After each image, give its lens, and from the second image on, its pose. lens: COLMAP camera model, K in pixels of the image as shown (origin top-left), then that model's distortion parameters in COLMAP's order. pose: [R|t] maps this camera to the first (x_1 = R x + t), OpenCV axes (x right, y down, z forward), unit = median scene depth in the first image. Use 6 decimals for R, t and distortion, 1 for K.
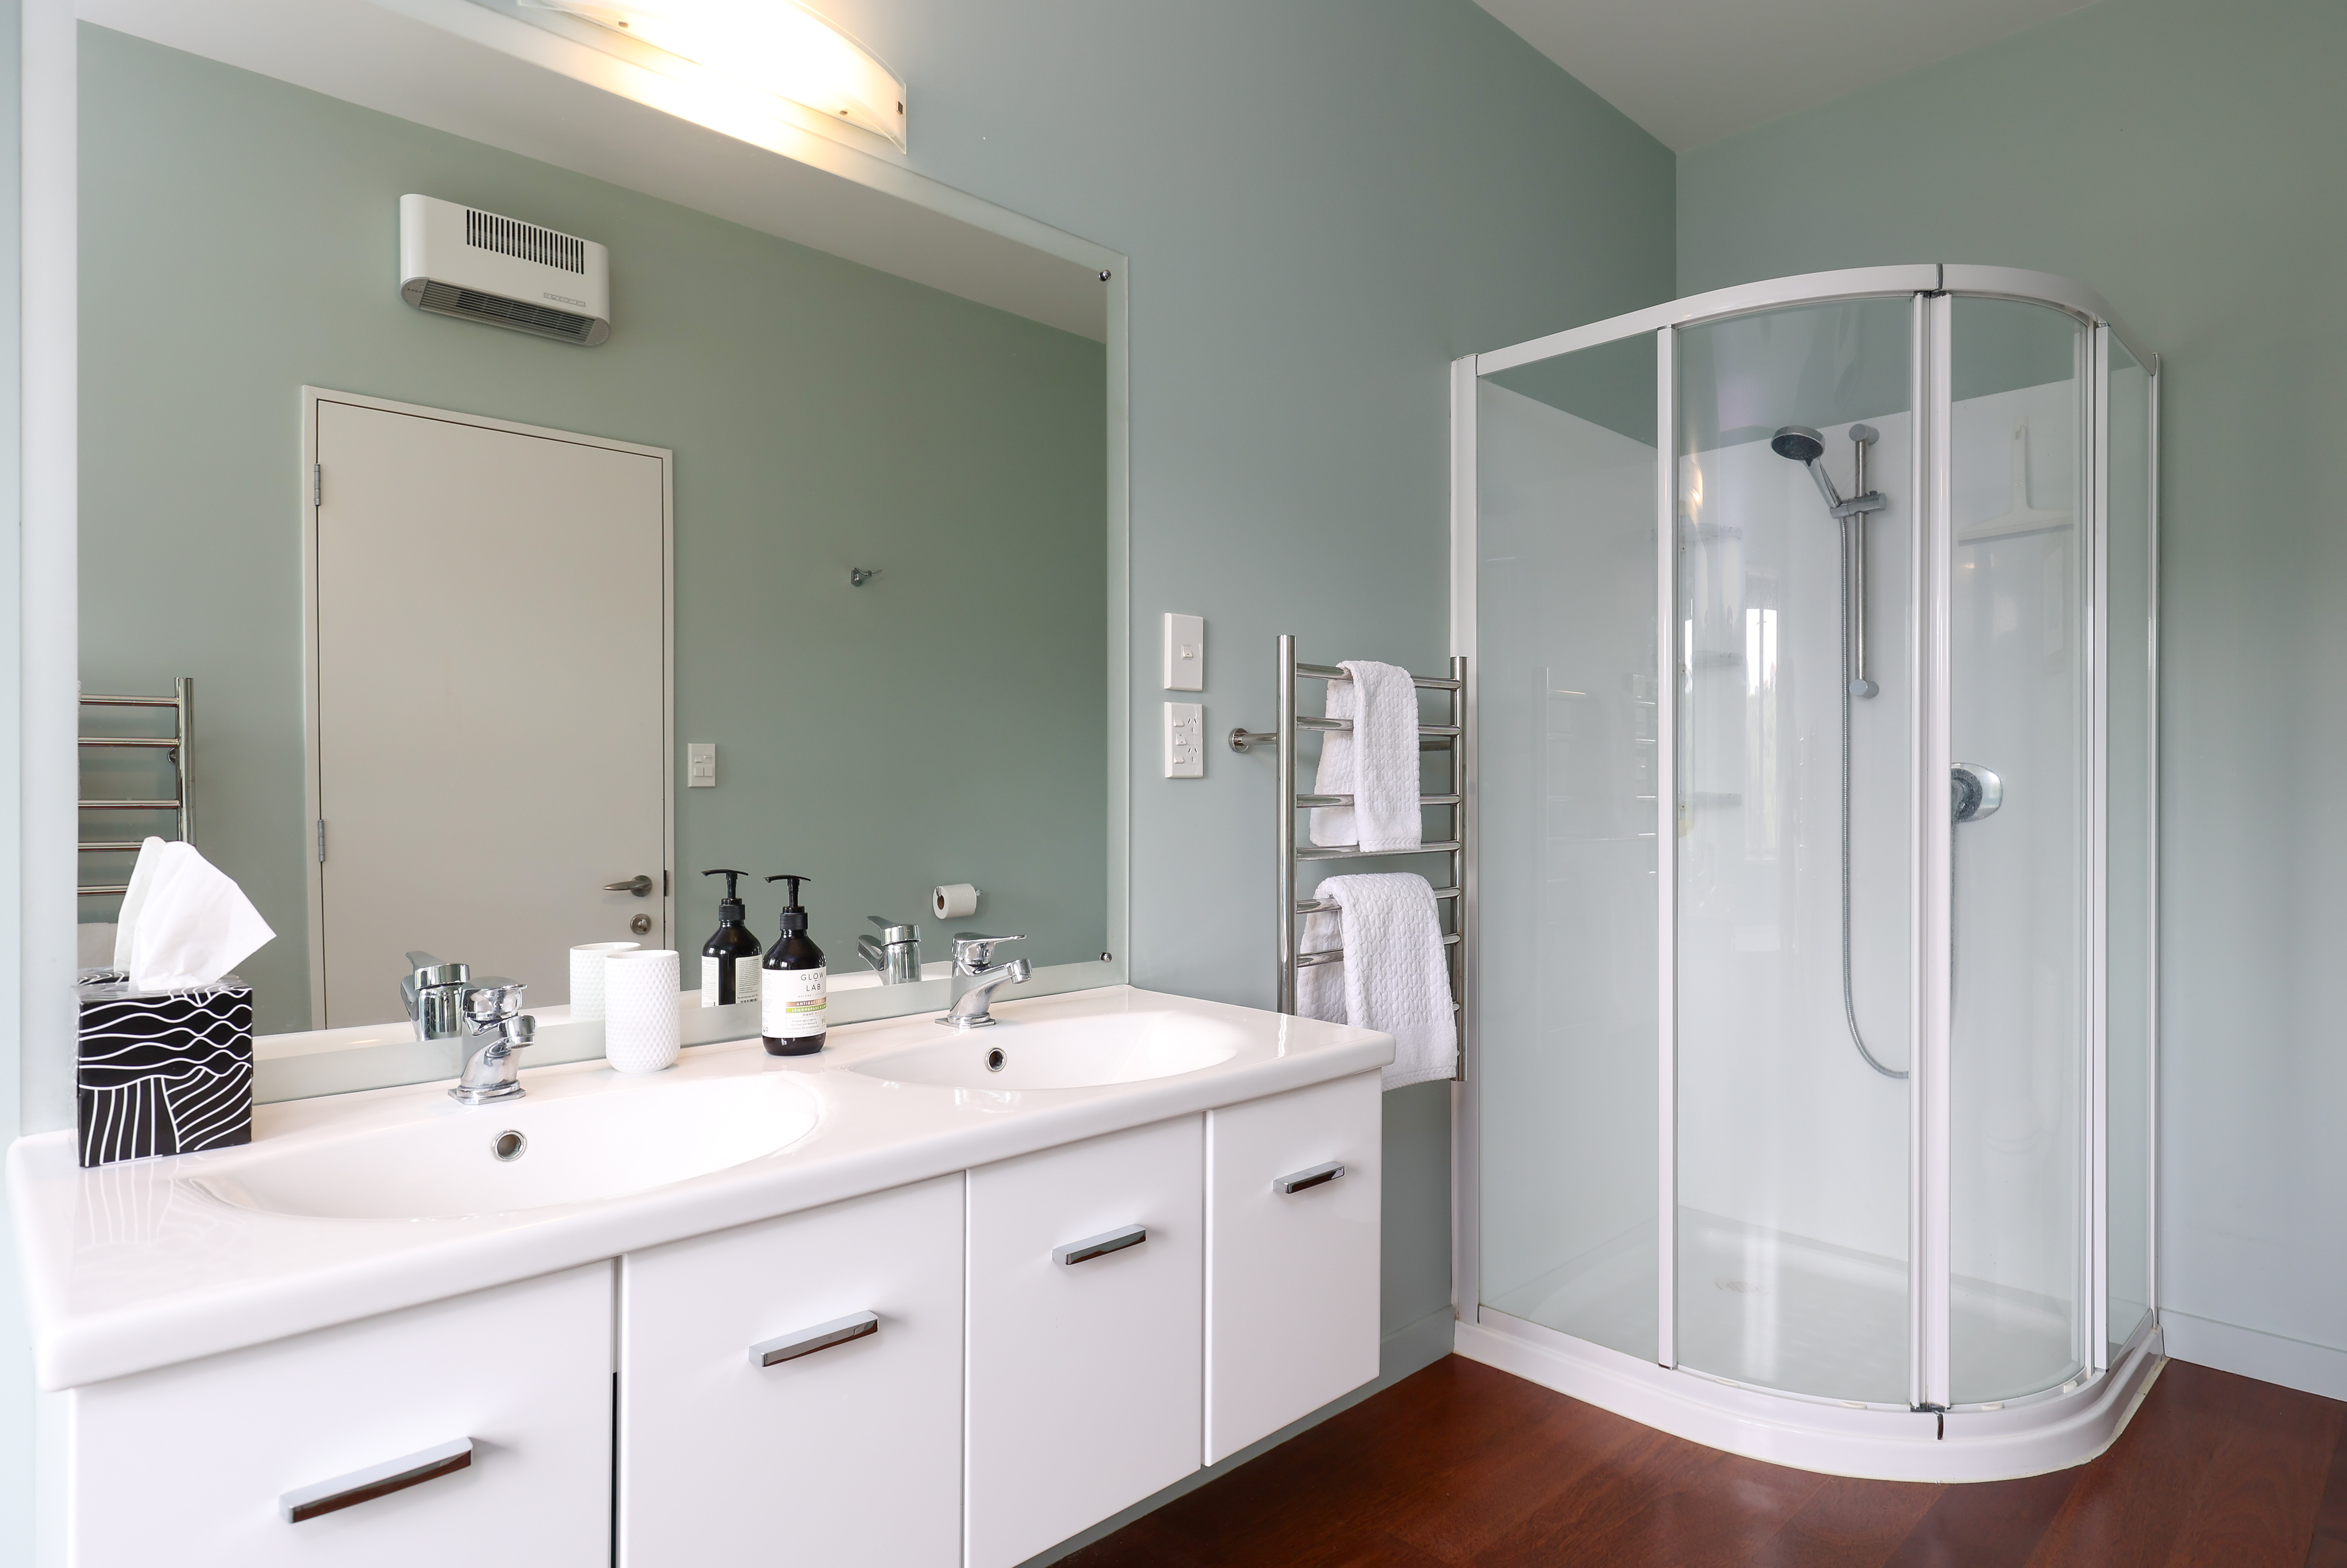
lens RADIAL K [[1332.3, 0, 1175.4], [0, 1332.3, 797.8], [0, 0, 1]] dist [-0.003900, -0.000230]
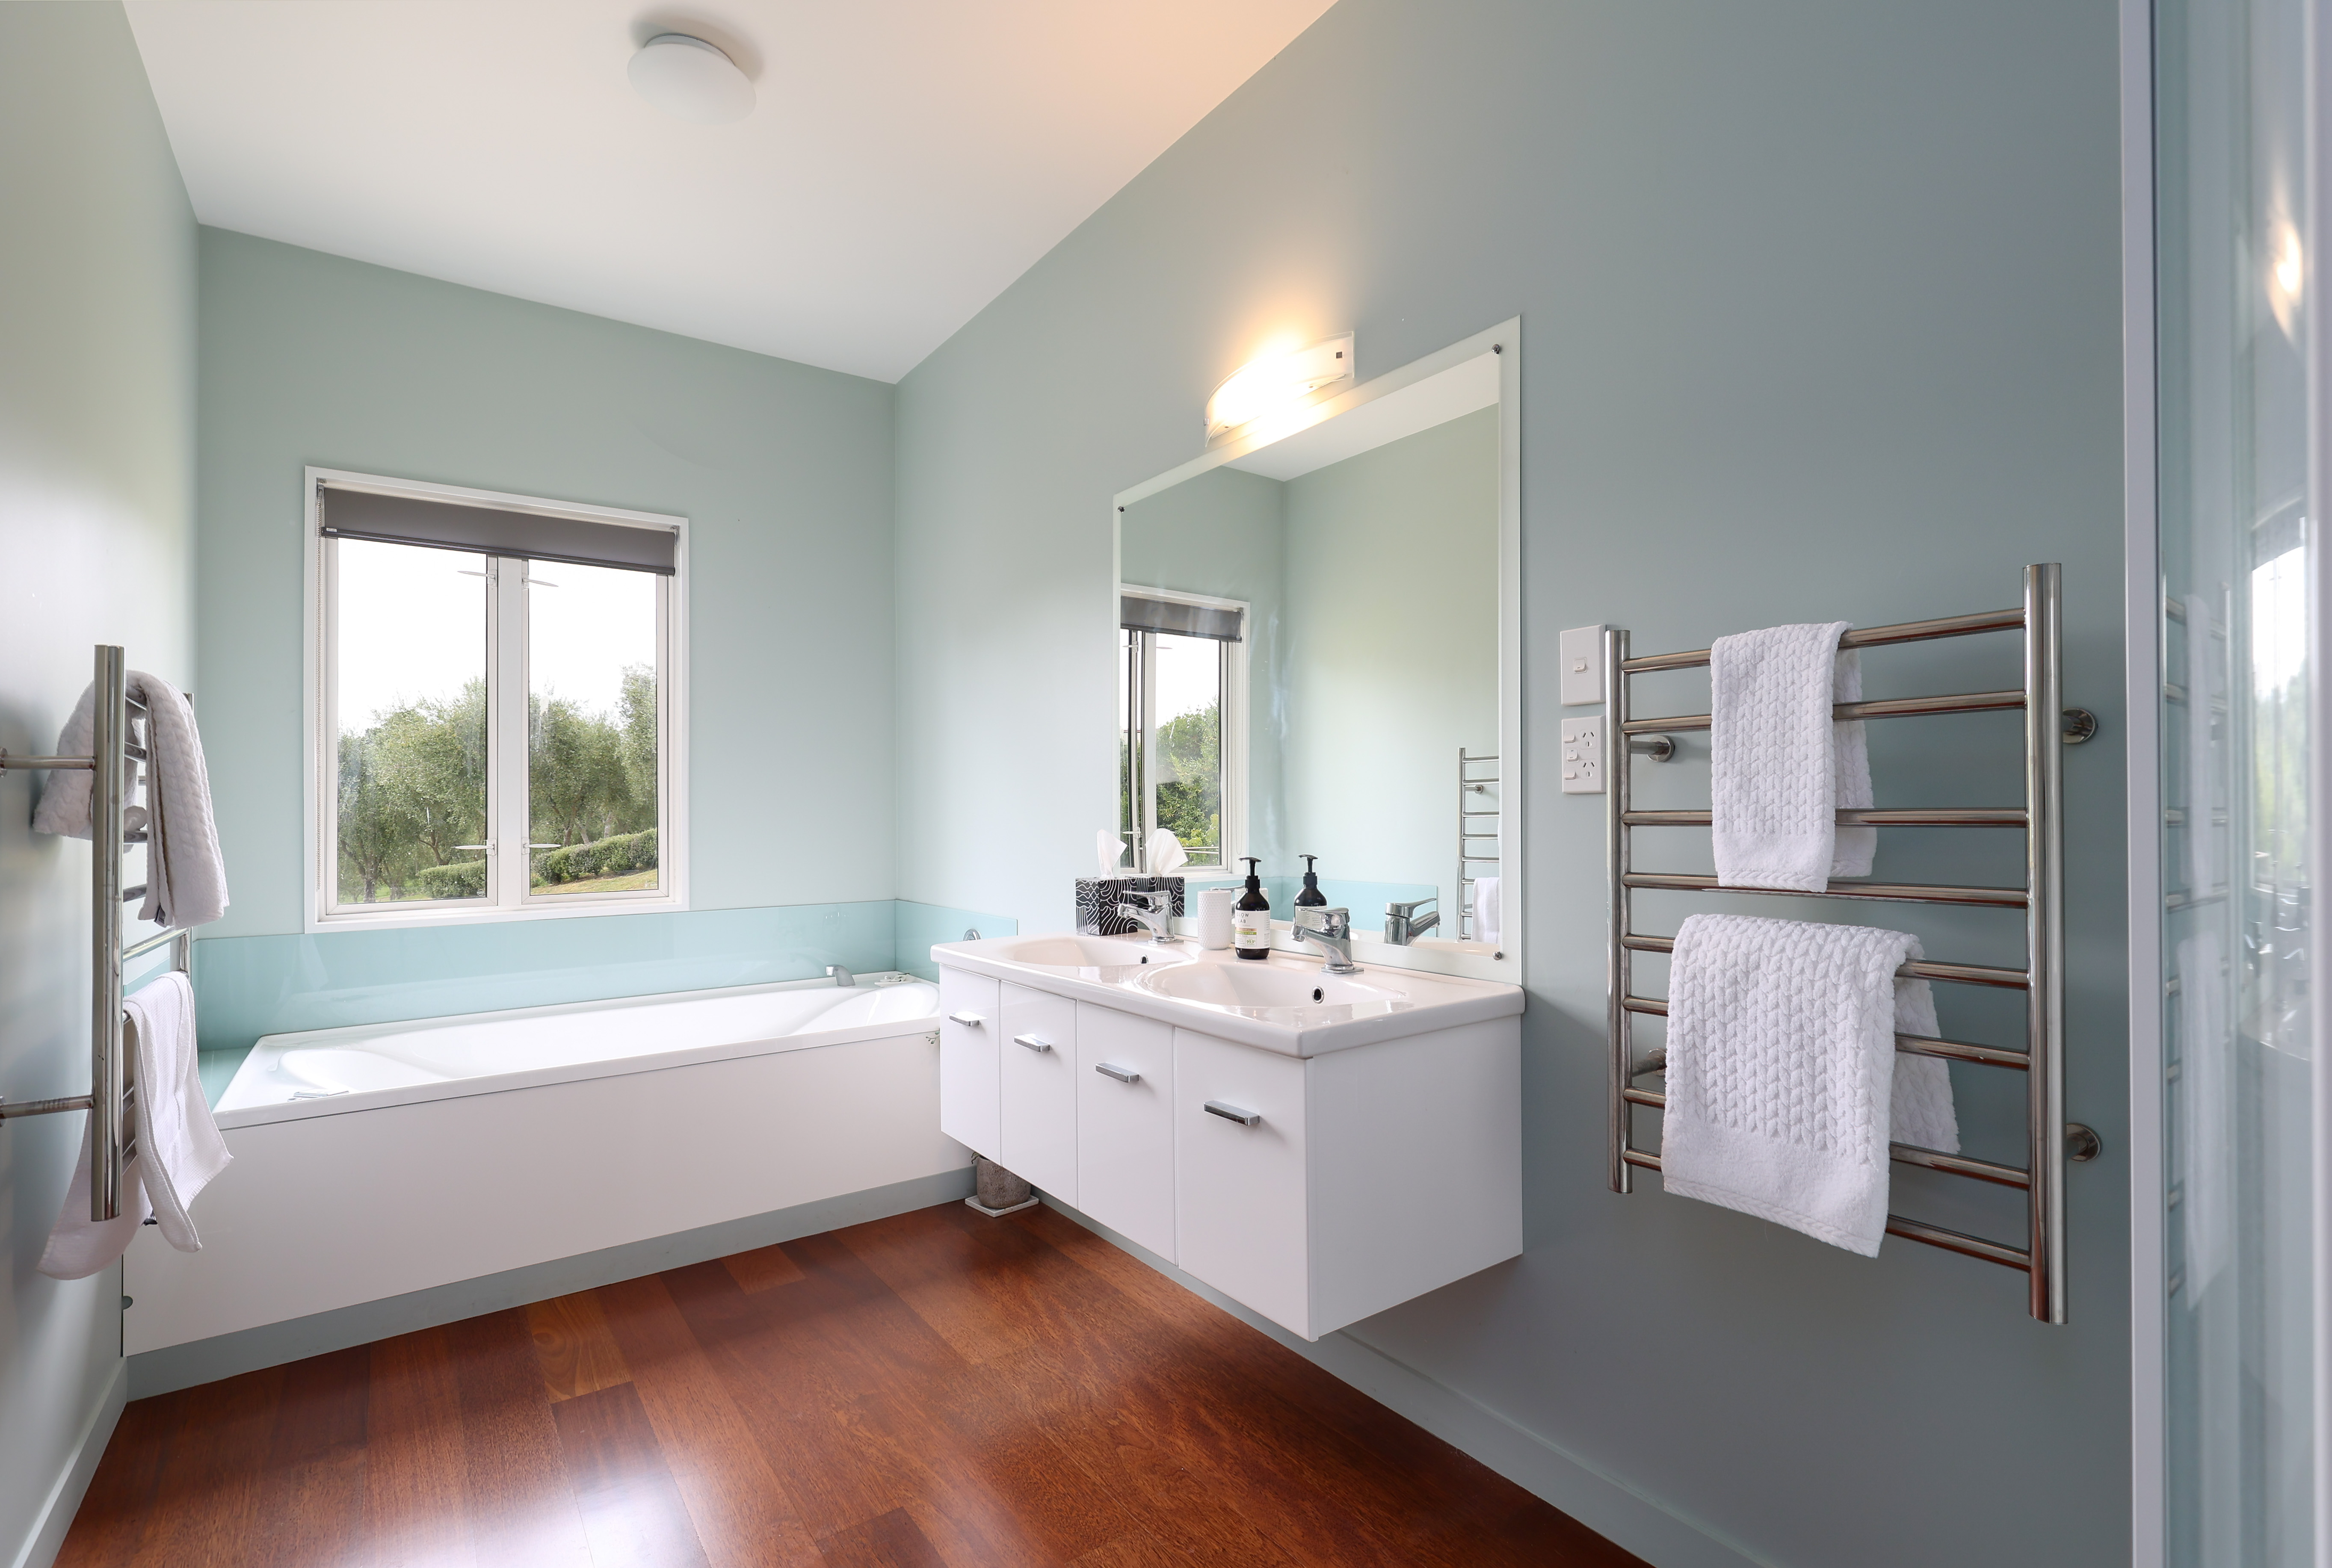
lens RADIAL K [[1067.4, 0, 1170.2], [0, 1067.4, 792.9], [0, 0, 1]] dist [-0.000941, -0.000037]
pose [[-0.168664, -0.010282, -0.985620, 0.842247], [0.011349, 0.999859, -0.012373, -0.009194], [0.985608, -0.013273, -0.168524, 0.835089]]
